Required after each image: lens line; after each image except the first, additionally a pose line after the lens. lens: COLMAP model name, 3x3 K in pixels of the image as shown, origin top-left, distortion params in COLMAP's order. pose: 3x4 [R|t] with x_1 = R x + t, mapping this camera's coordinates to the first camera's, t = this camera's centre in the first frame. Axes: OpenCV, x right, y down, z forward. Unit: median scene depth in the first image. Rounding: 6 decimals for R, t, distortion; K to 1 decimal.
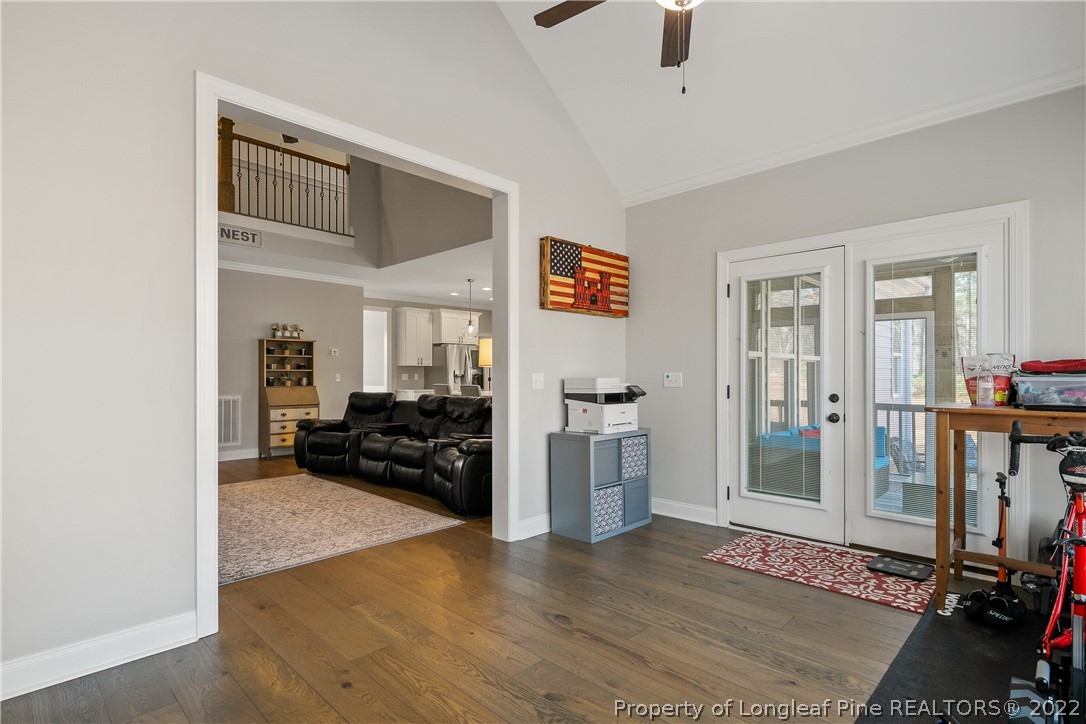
lens RADIAL K [[526.0, 0, 541.9], [0, 526.0, 372.9], [0, 0, 1]] dist [0.003976, -0.002216]
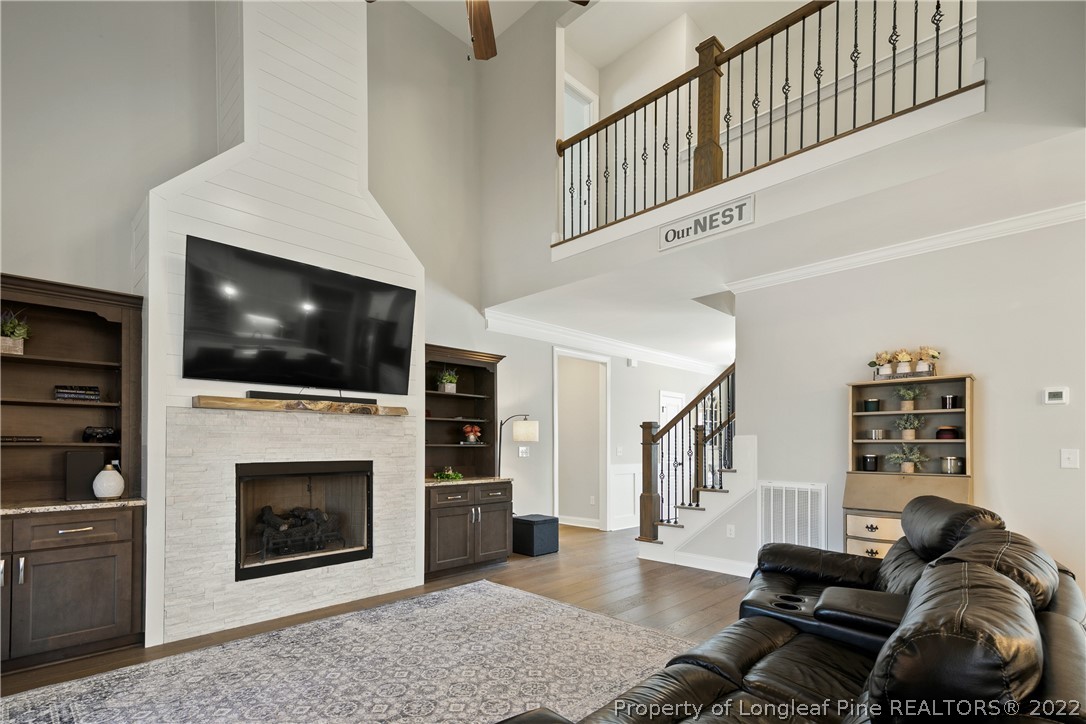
lens RADIAL K [[526.0, 0, 529.5], [0, 526.0, 445.3], [0, 0, 1]] dist [0.003976, -0.002216]
pose [[-0.027292, 0.004529, -0.999617, 0.028400], [0.005078, 0.999977, 0.004392, -0.004948], [0.999615, -0.004956, -0.027315, 0.656735]]
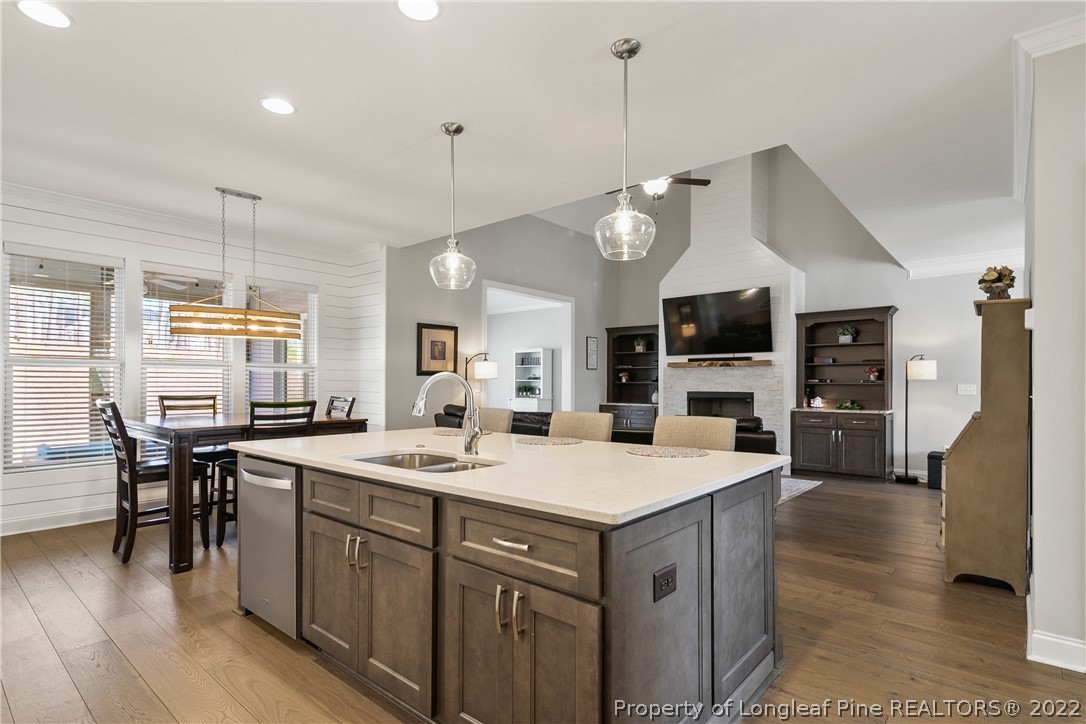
lens RADIAL K [[526.0, 0, 547.9], [0, 526.0, 380.8], [0, 0, 1]] dist [0.003976, -0.002216]
pose [[-0.999223, 0.005234, -0.039071, -0.243523], [0.005490, 0.999964, -0.006460, -0.002495], [0.039035, -0.006670, -0.999216, 2.078516]]
